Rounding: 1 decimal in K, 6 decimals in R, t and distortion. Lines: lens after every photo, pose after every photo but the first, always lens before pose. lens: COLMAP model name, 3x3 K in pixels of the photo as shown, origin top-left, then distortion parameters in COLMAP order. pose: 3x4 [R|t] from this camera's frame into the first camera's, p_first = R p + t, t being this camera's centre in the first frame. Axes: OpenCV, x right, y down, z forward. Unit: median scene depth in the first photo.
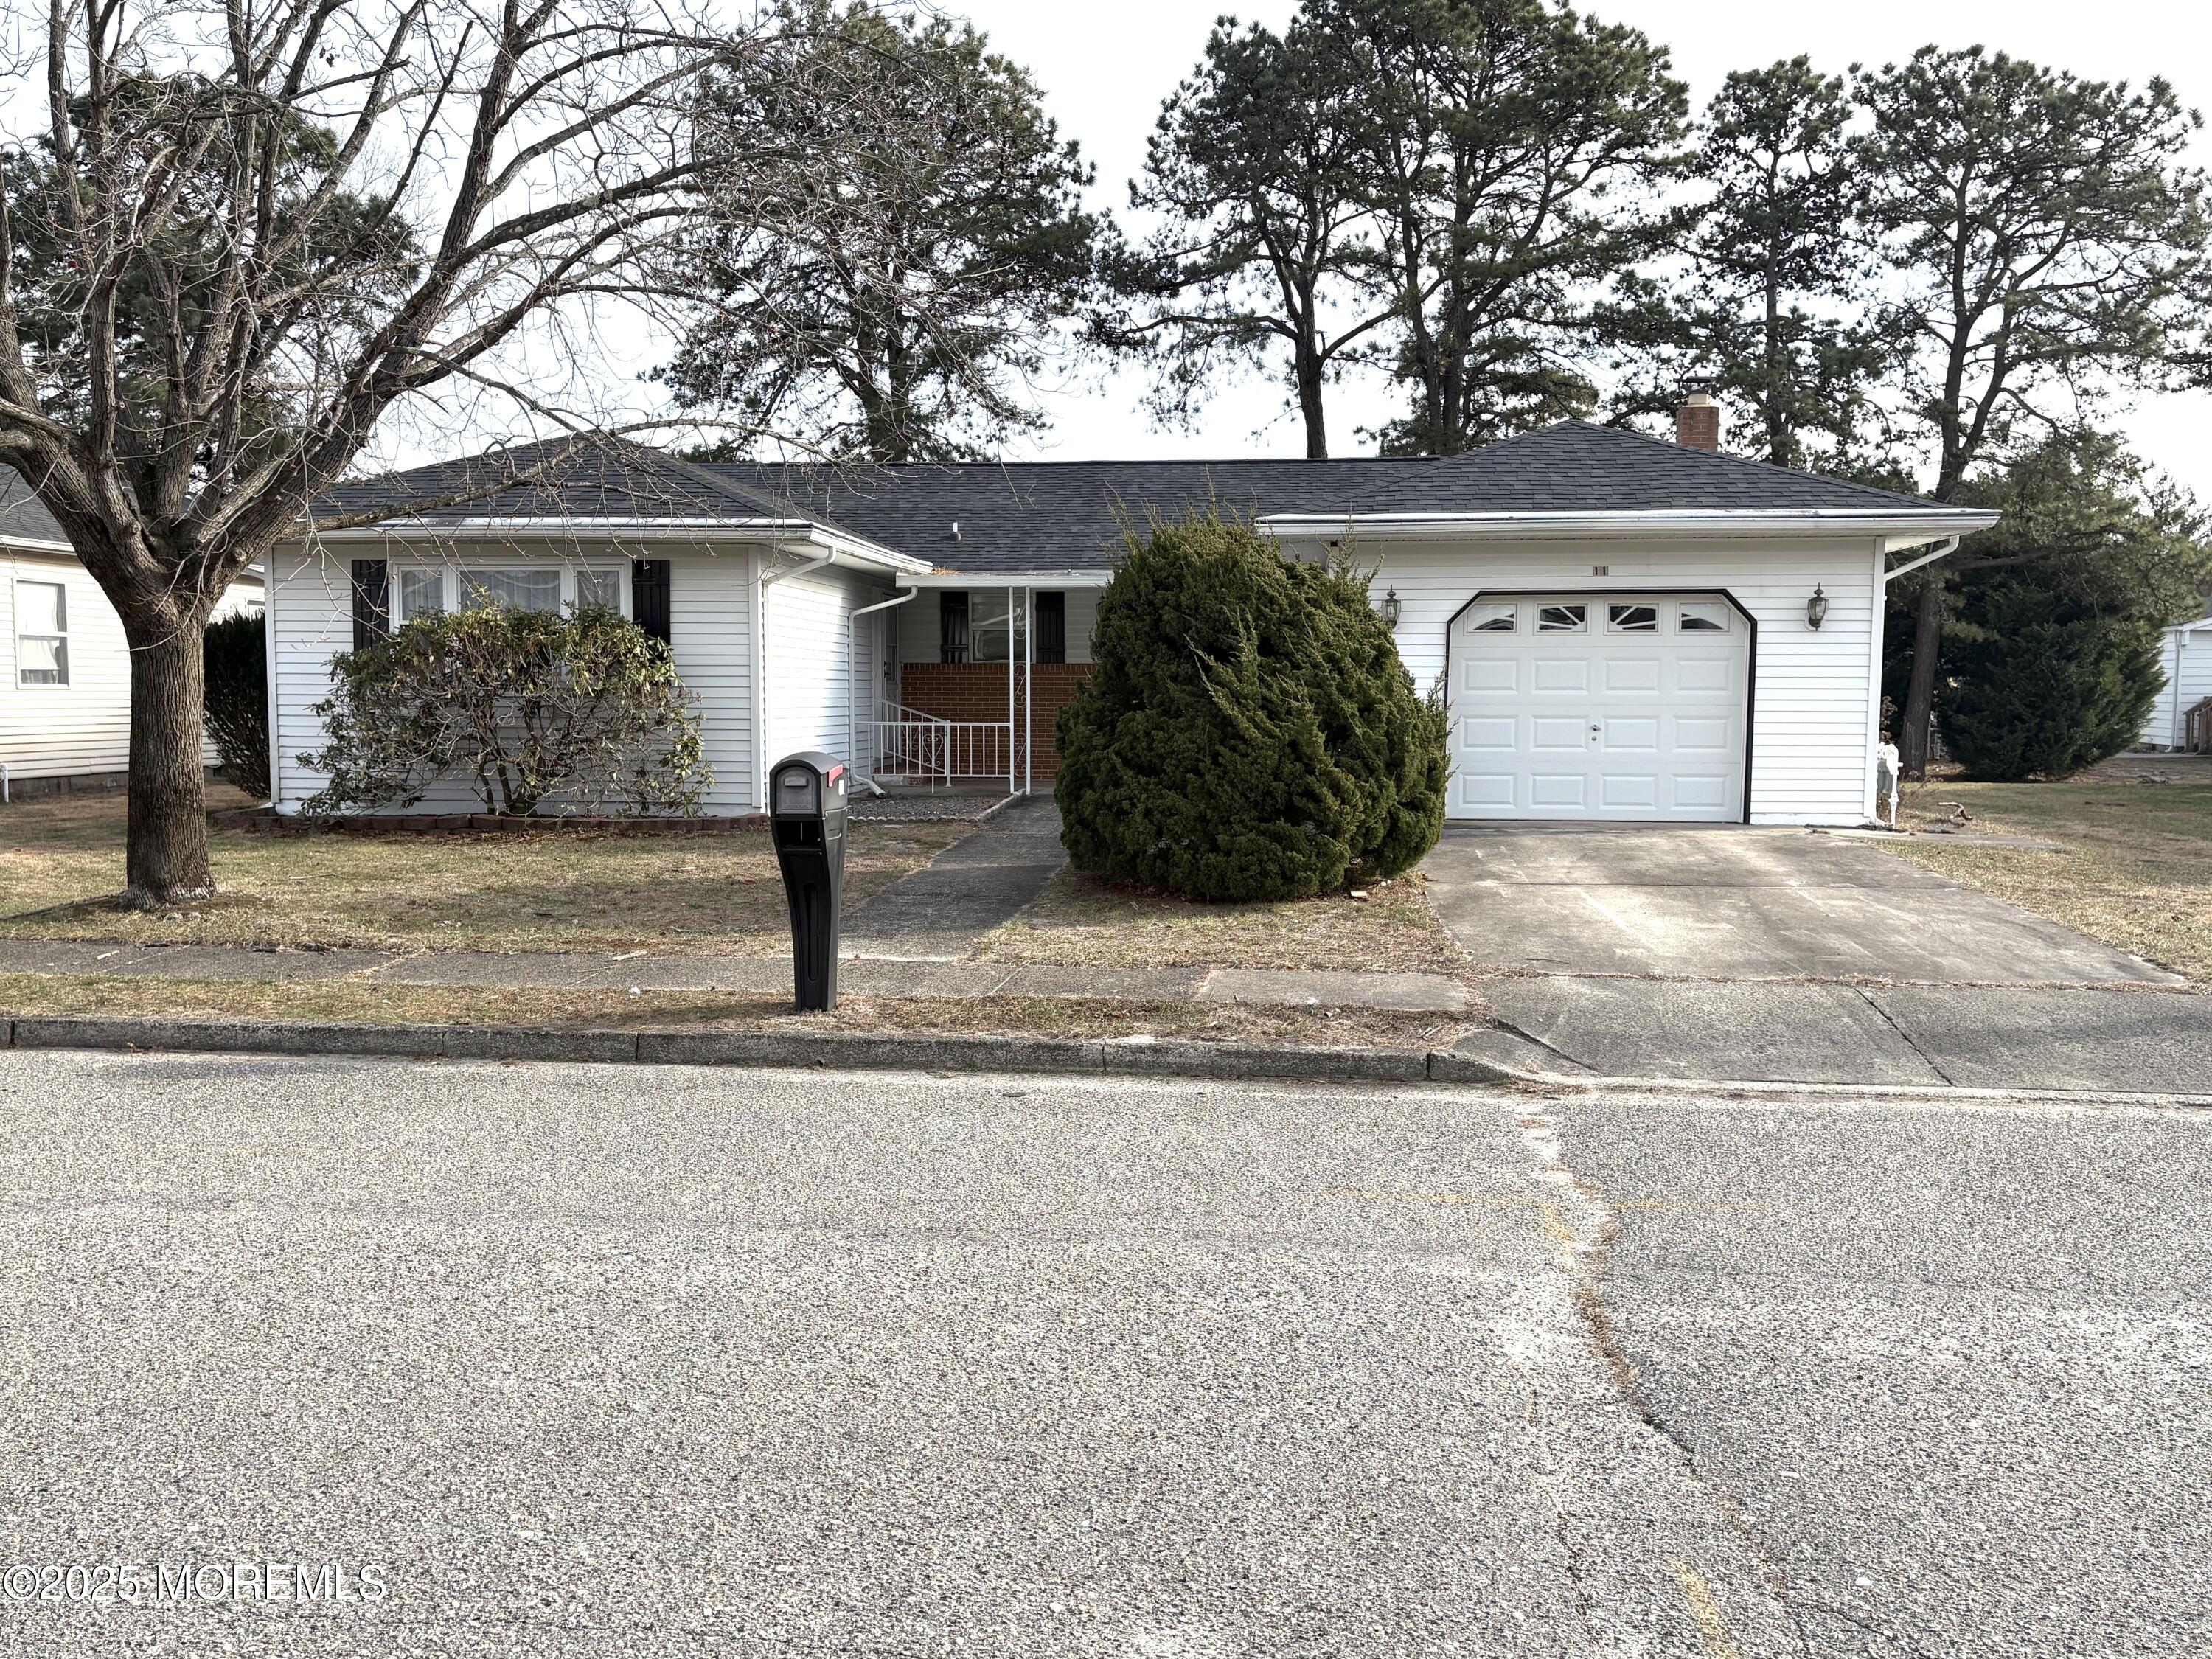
lens RADIAL K [[1927.7, 0, 1088.2], [0, 1927.7, 828.3], [0, 0, 1]] dist [0.004490, 0.008797]
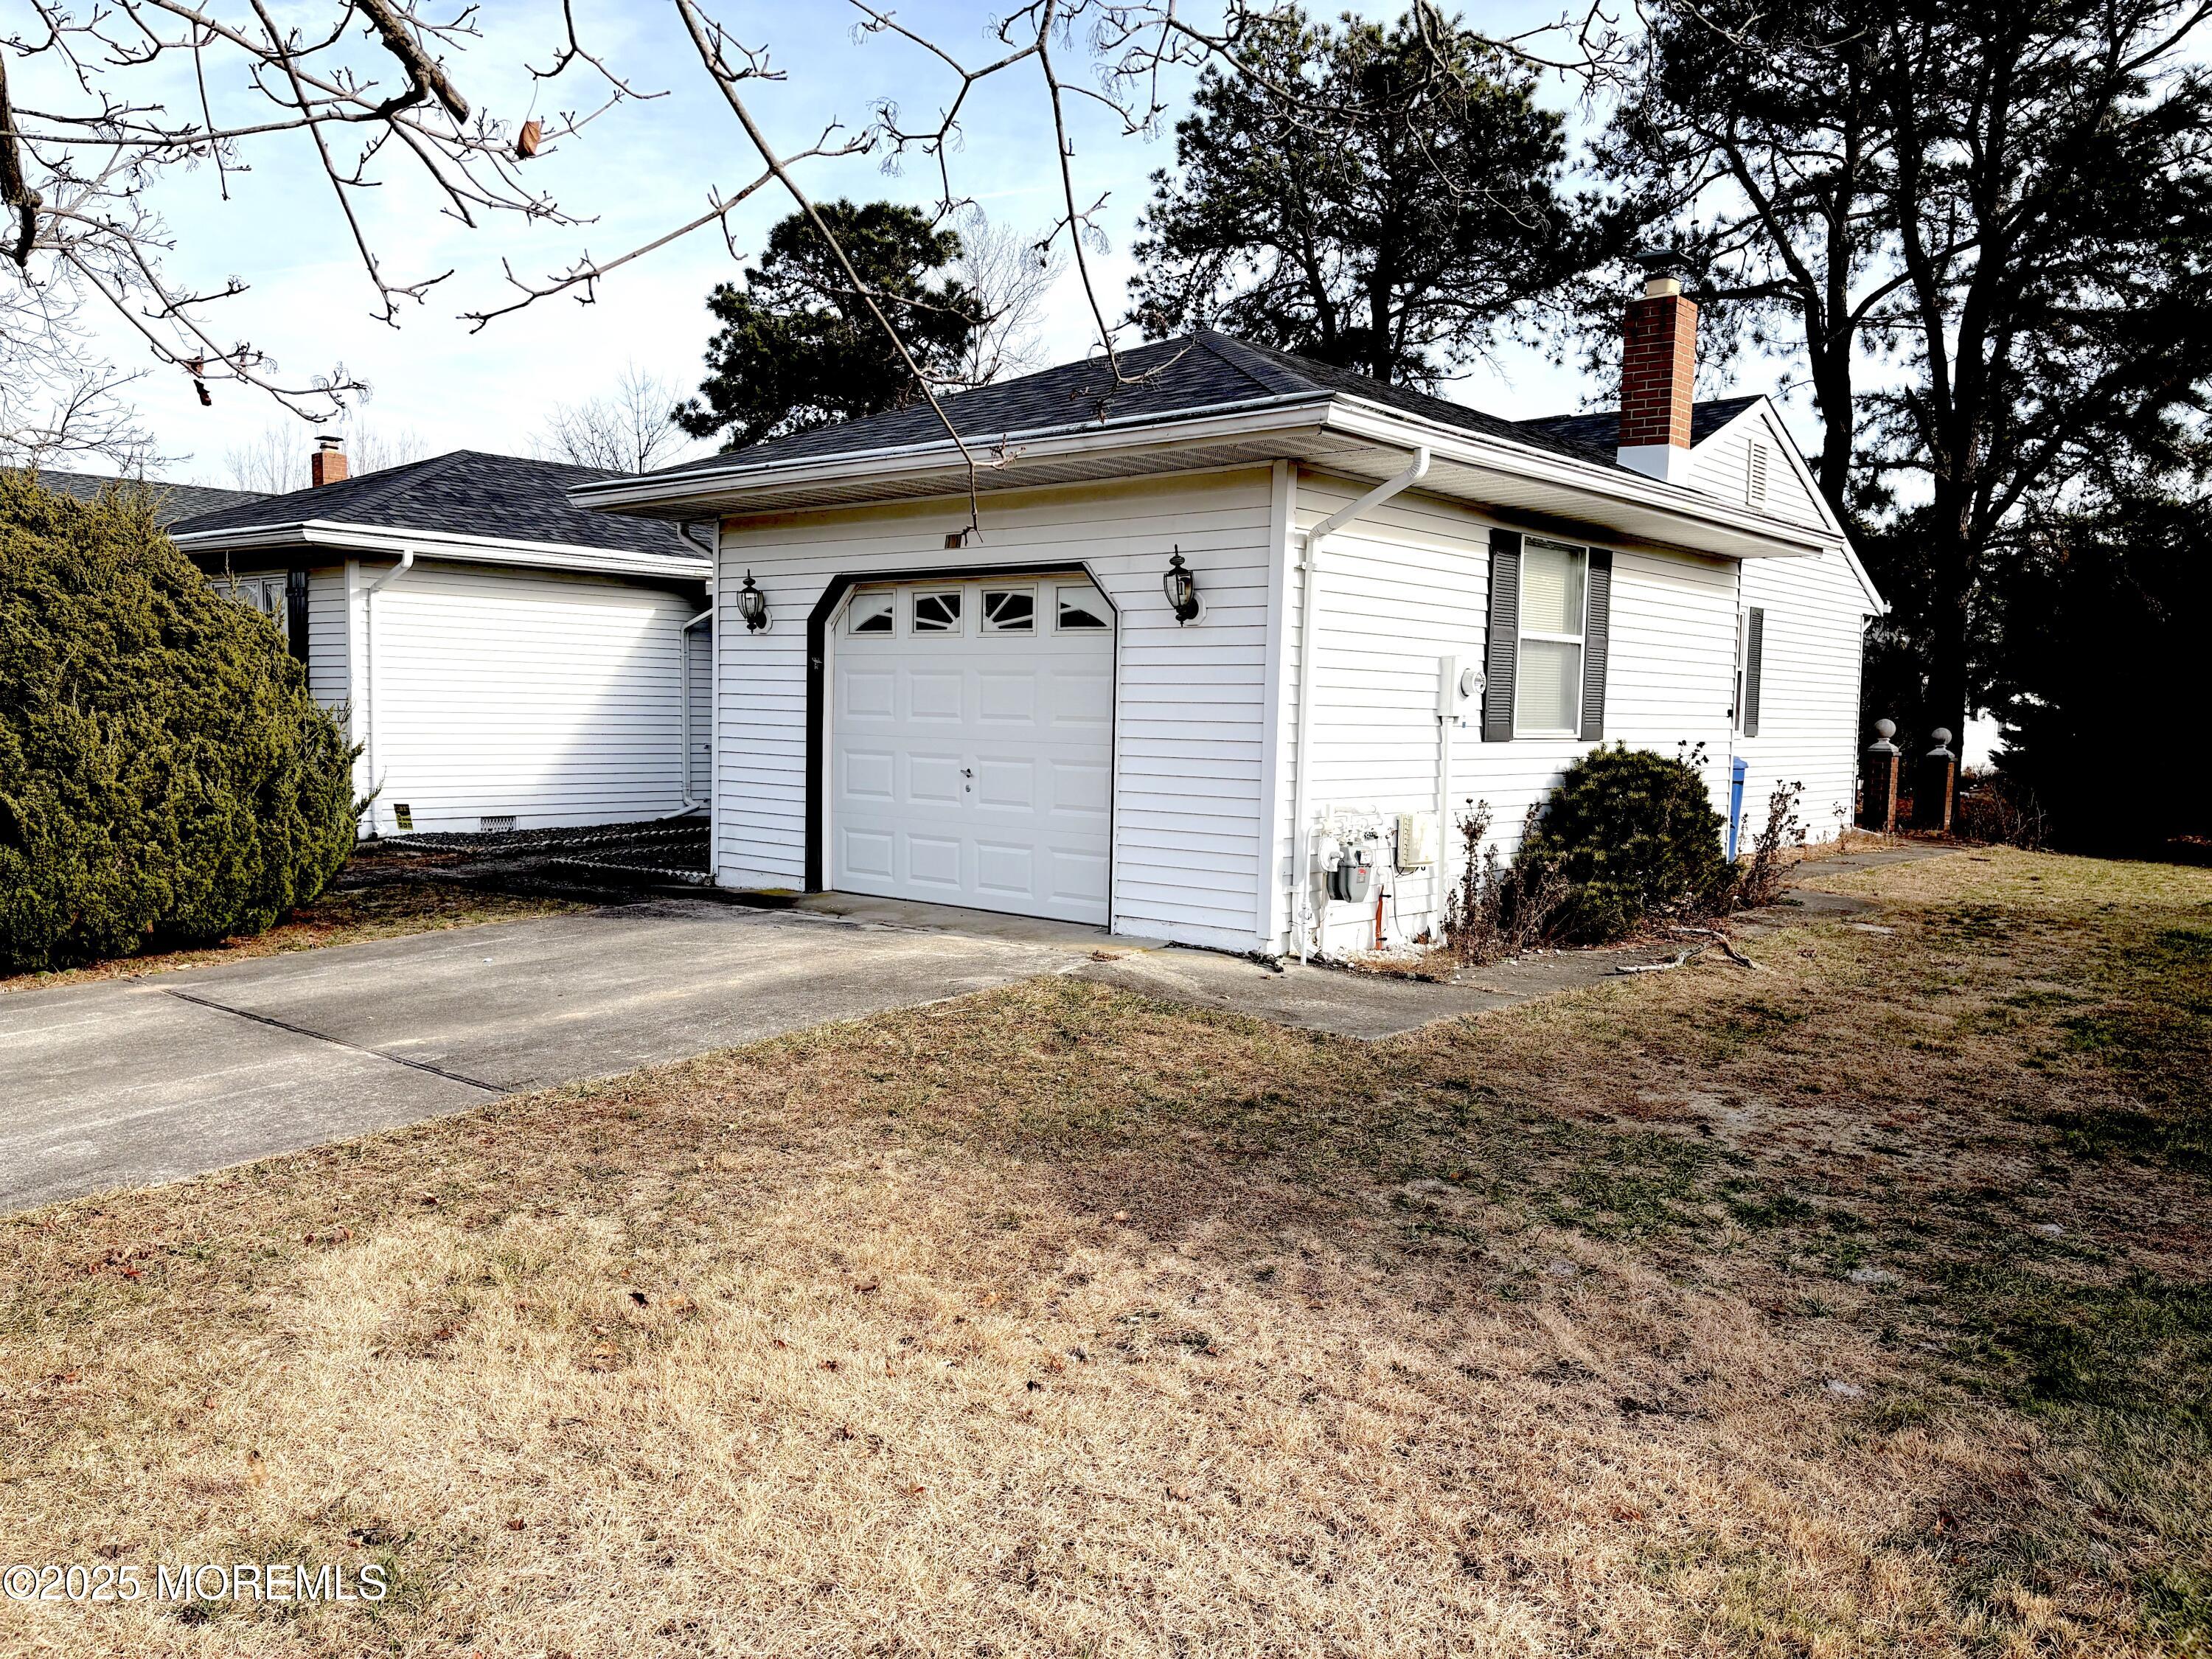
lens RADIAL K [[1672.4, 0, 1104.4], [0, 1672.4, 817.6], [0, 0, 1]] dist [0.047550, -0.036979]
pose [[0.819999, 0.055169, -0.569700, 0.591999], [-0.063153, 0.997987, 0.005744, -0.039434], [0.568870, 0.031268, 0.821833, 0.500565]]
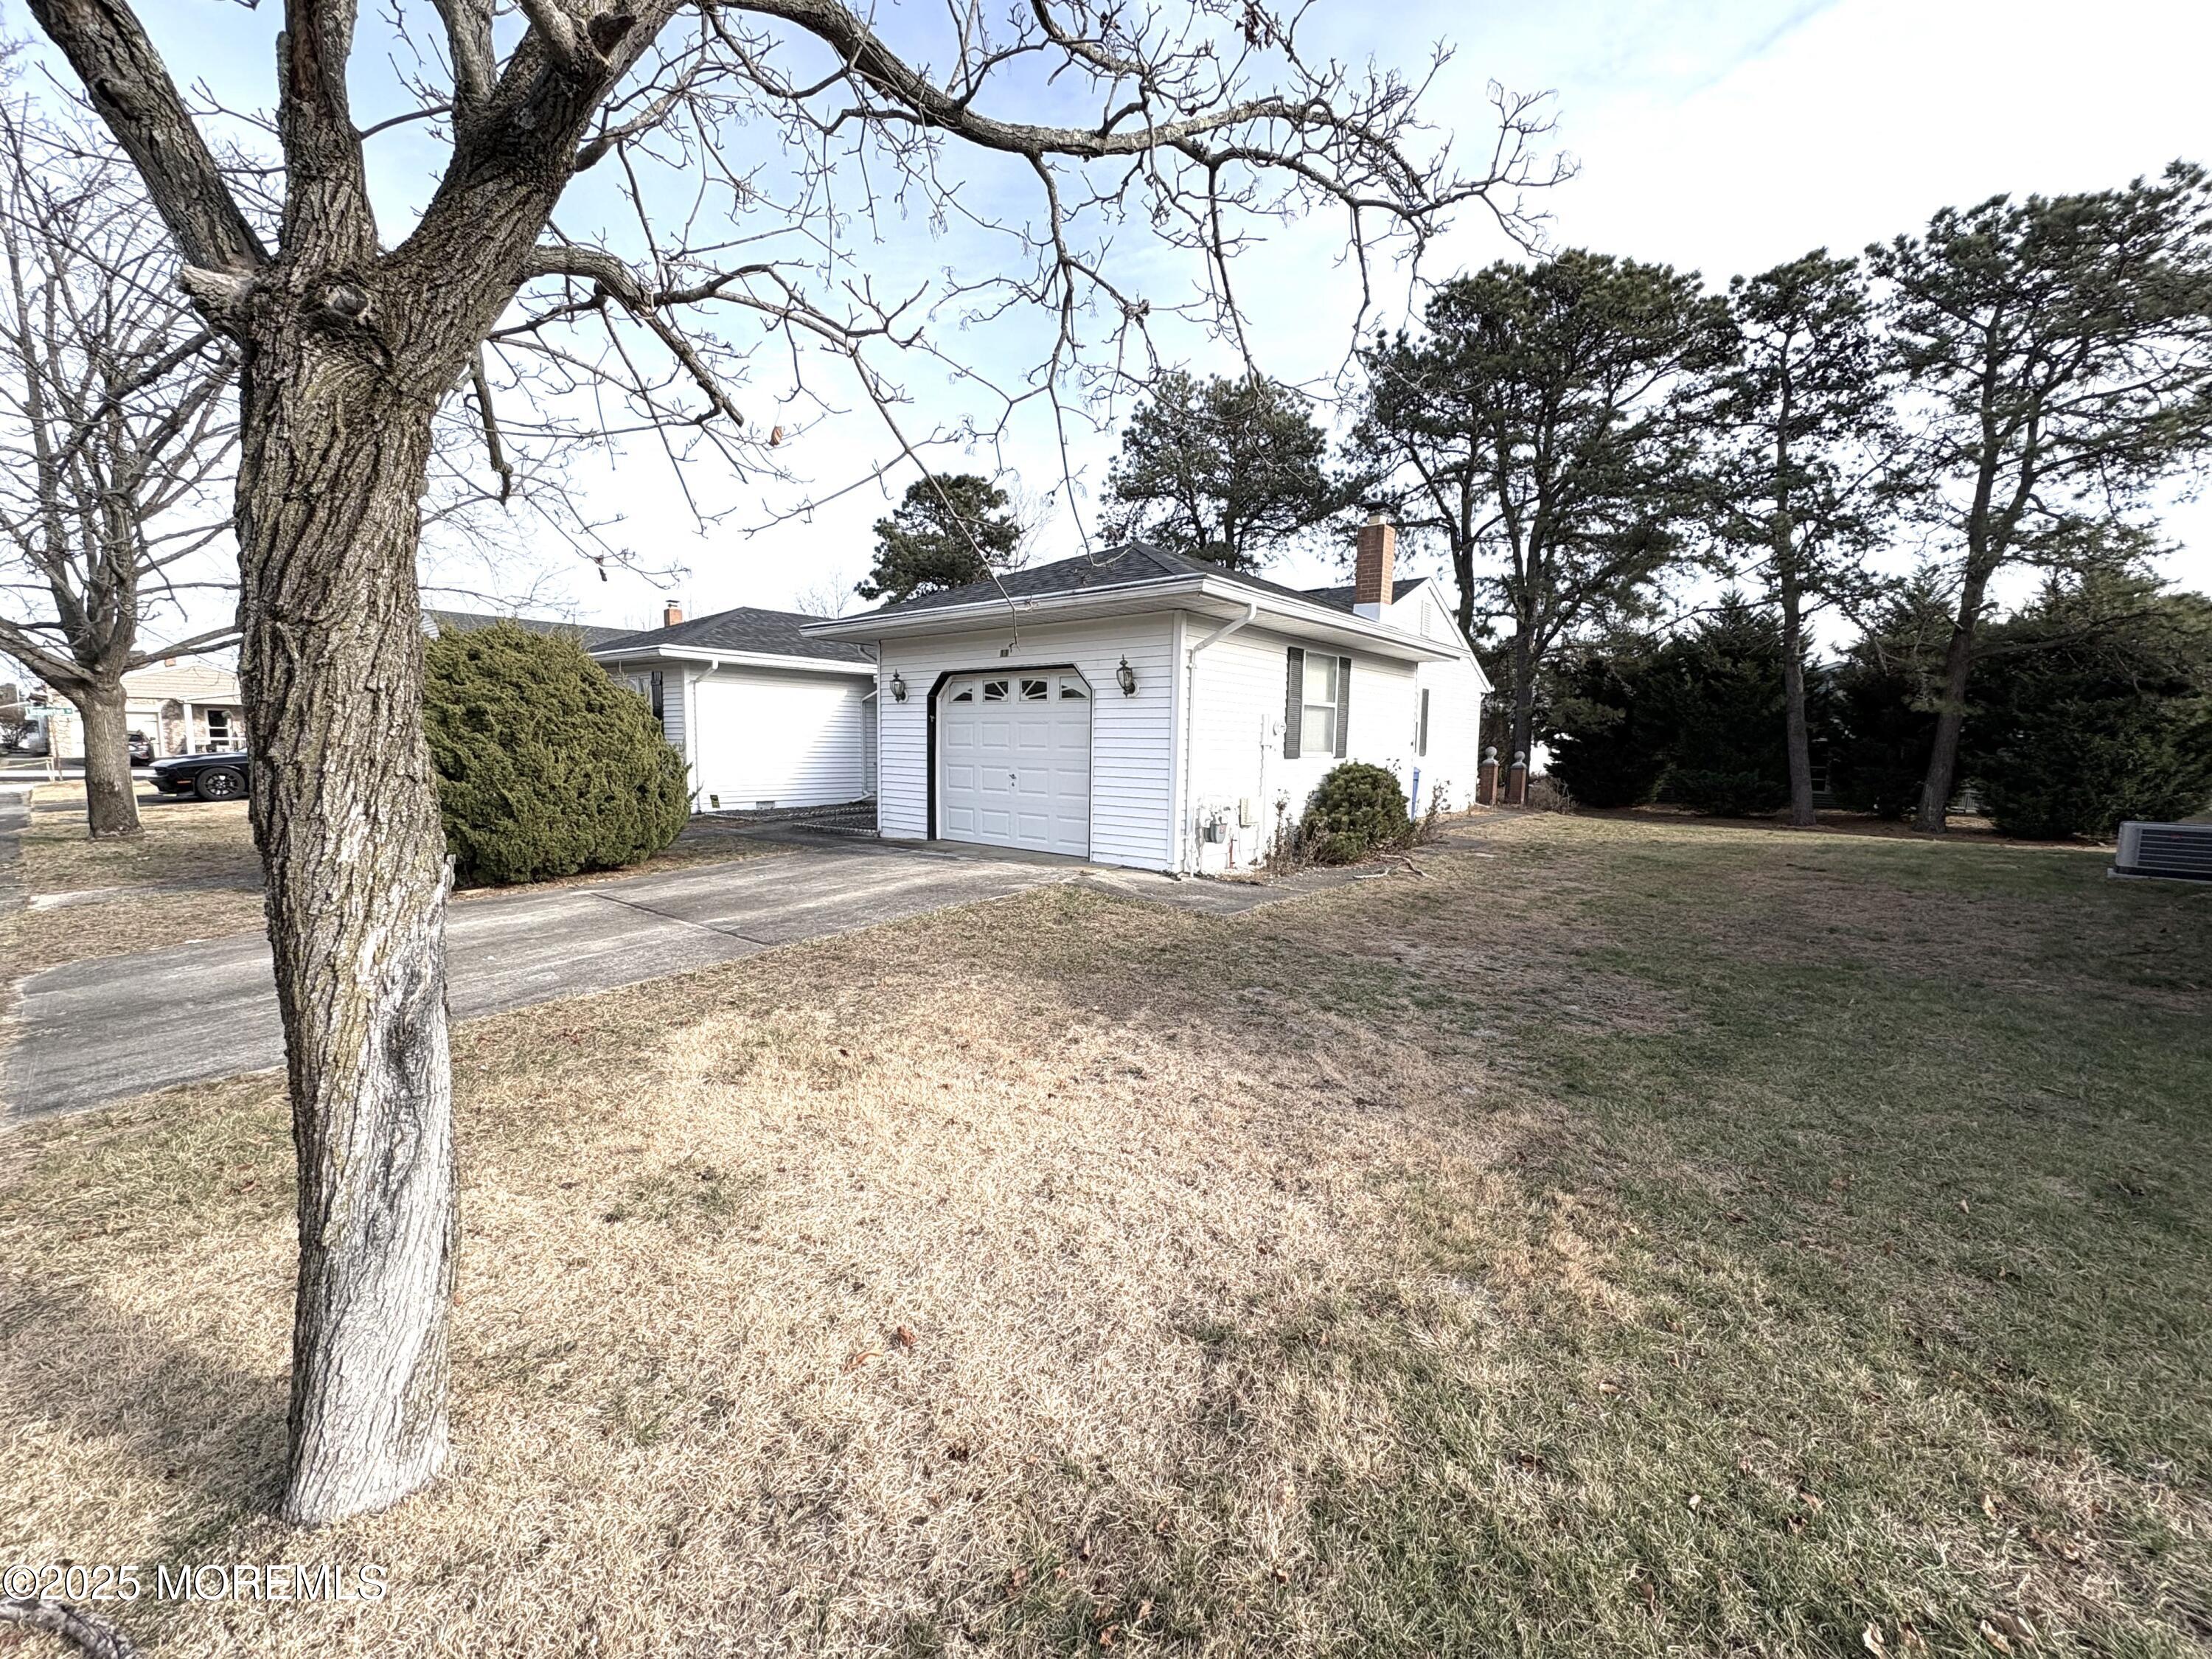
lens RADIAL K [[878.2, 0, 1101.9], [0, 878.2, 829.9], [0, 0, 1]] dist [-0.002333, 0.000057]
pose [[0.830905, 0.068739, -0.552152, 0.589622], [-0.057799, 0.997634, 0.037220, -0.038425], [0.553404, 0.000988, 0.832912, 0.503309]]
